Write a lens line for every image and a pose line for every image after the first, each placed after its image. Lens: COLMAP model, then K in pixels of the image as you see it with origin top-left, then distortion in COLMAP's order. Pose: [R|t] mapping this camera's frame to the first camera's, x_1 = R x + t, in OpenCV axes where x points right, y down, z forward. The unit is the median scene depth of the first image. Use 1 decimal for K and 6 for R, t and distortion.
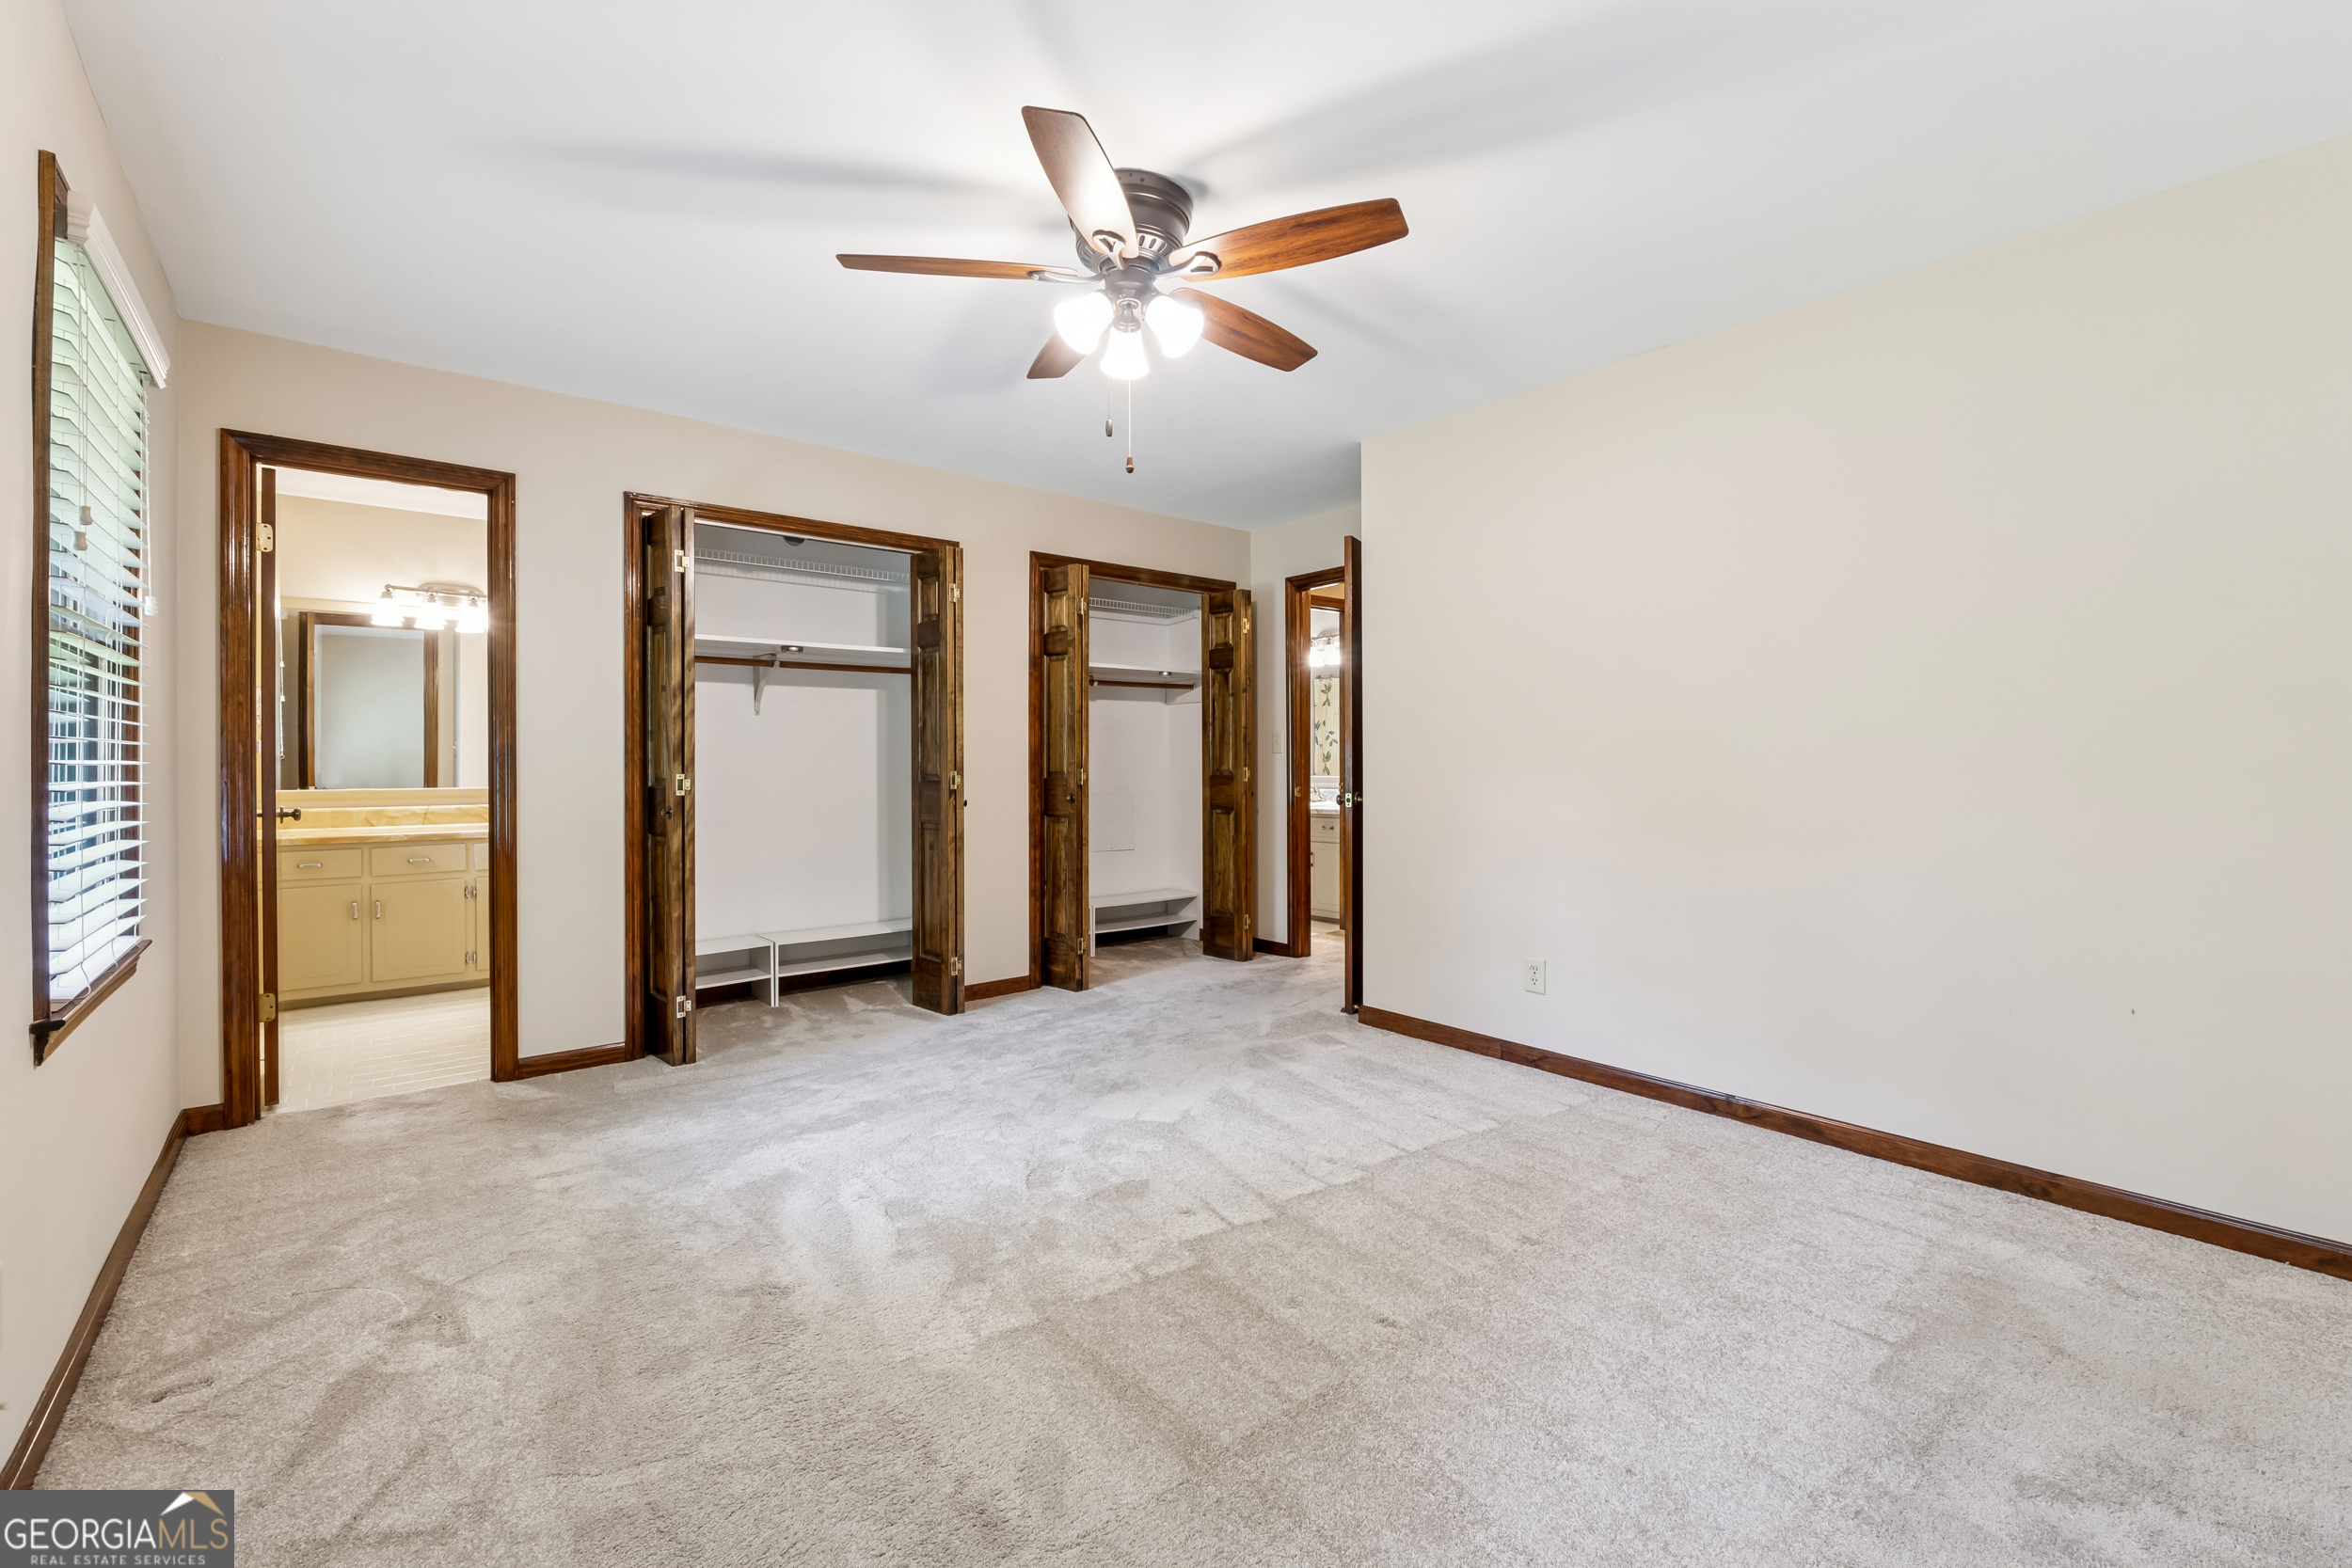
lens RADIAL K [[989.2, 0, 1222.7], [0, 989.2, 755.4], [0, 0, 1]] dist [-0.007358, 0.000272]
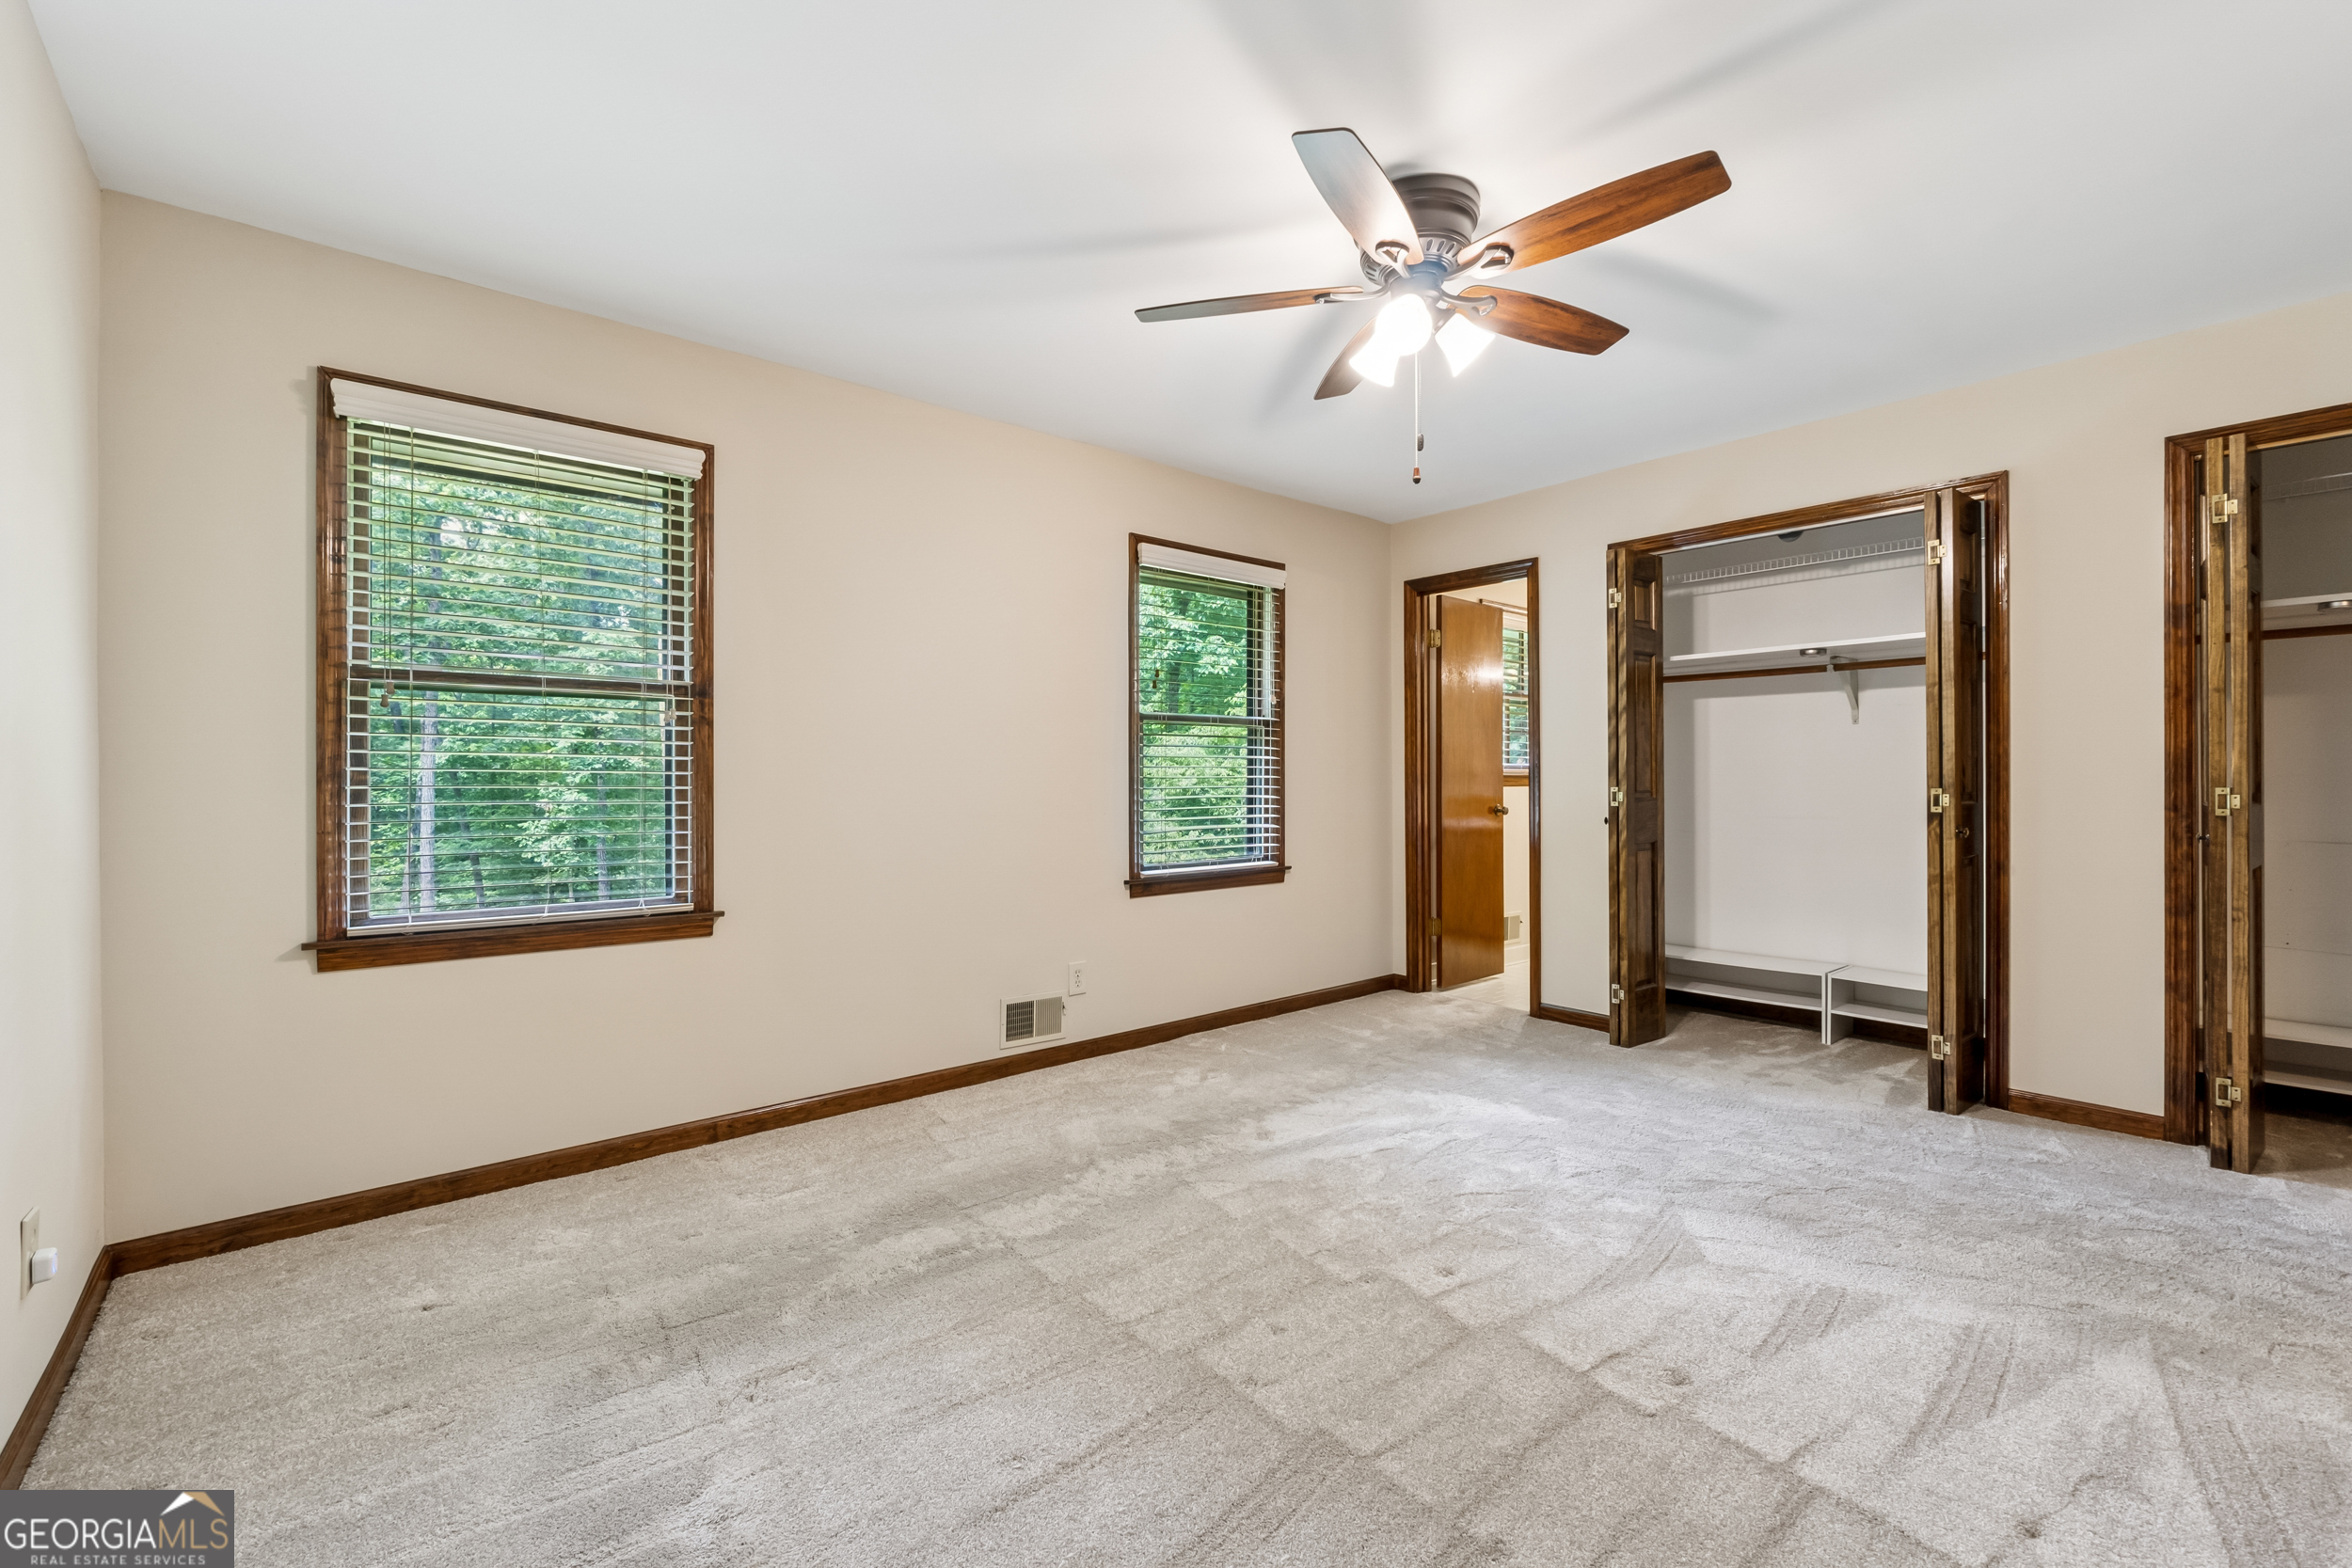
lens RADIAL K [[989.2, 0, 1162.8], [0, 989.2, 787.0], [0, 0, 1]] dist [-0.007358, 0.000272]
pose [[-0.017054, 0.014600, -0.999748, 0.600361], [0.009517, 0.999850, 0.014439, -0.003122], [0.999809, -0.009268, -0.017190, 0.516126]]
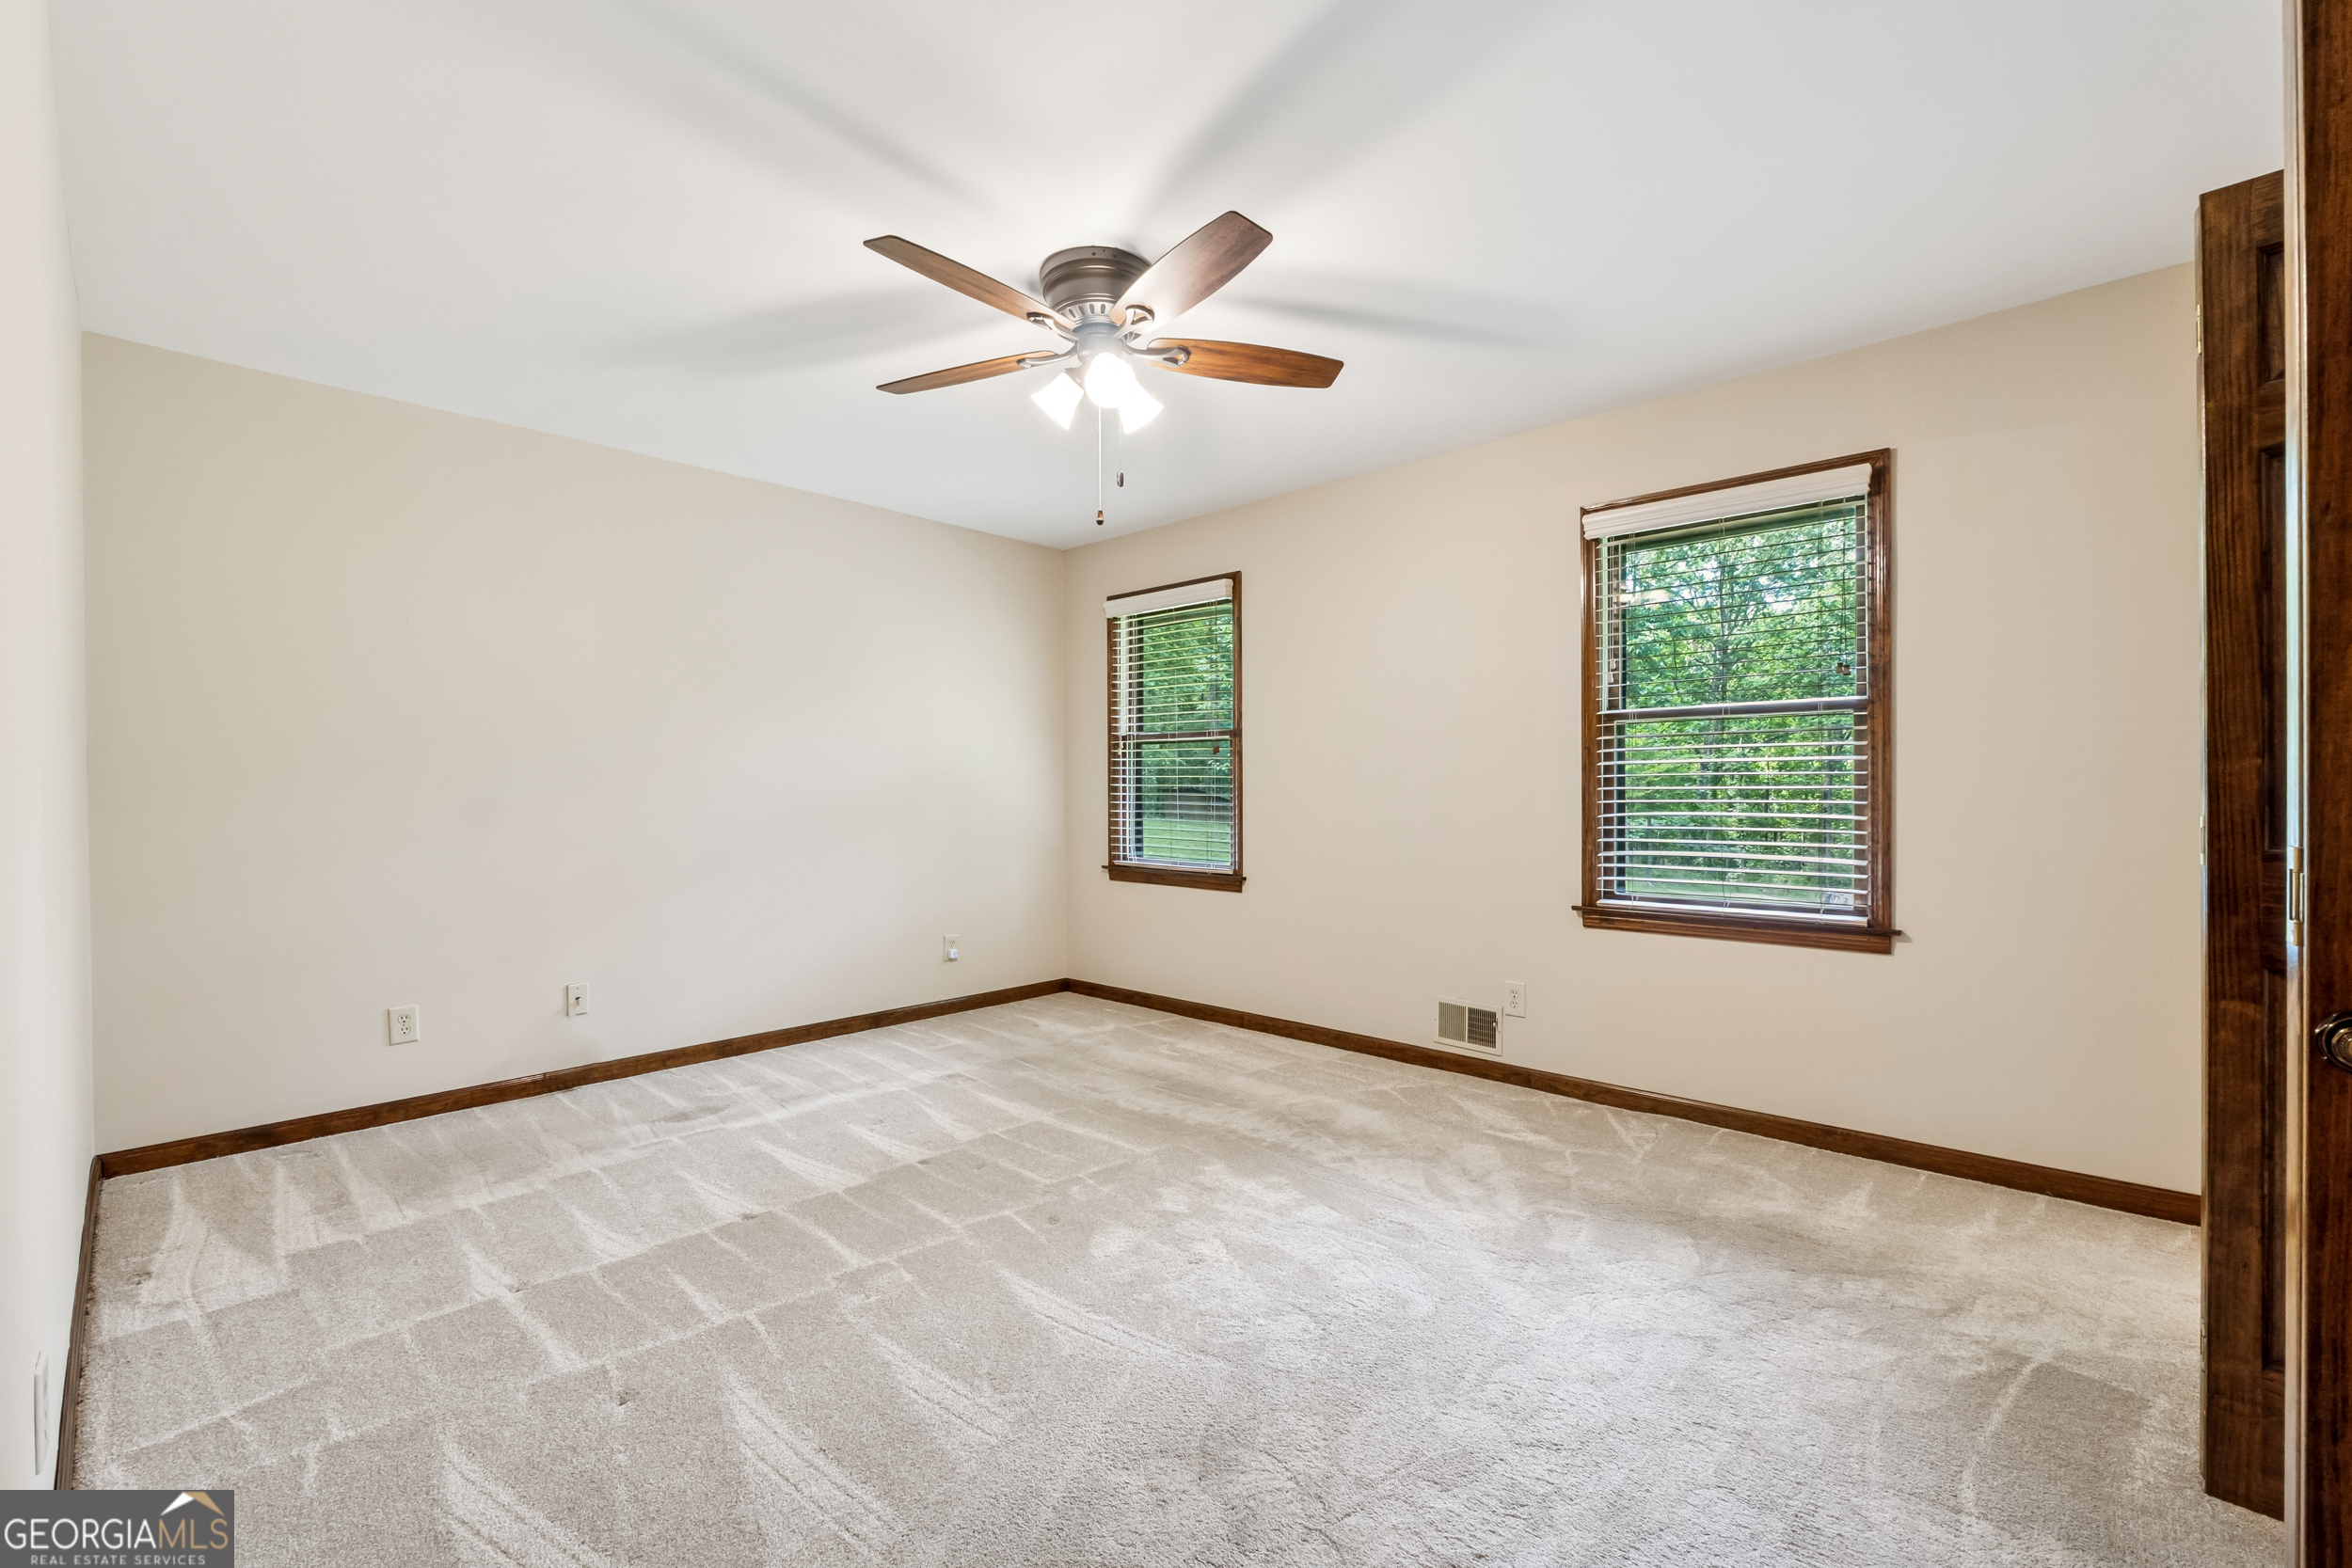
lens RADIAL K [[989.2, 0, 1188.4], [0, 989.2, 780.7], [0, 0, 1]] dist [-0.007358, 0.000272]
pose [[-0.993219, 0.012103, -0.115624, -0.022819], [0.013393, 0.999856, -0.010379, -0.001431], [0.115482, -0.011857, -0.993239, 1.400560]]
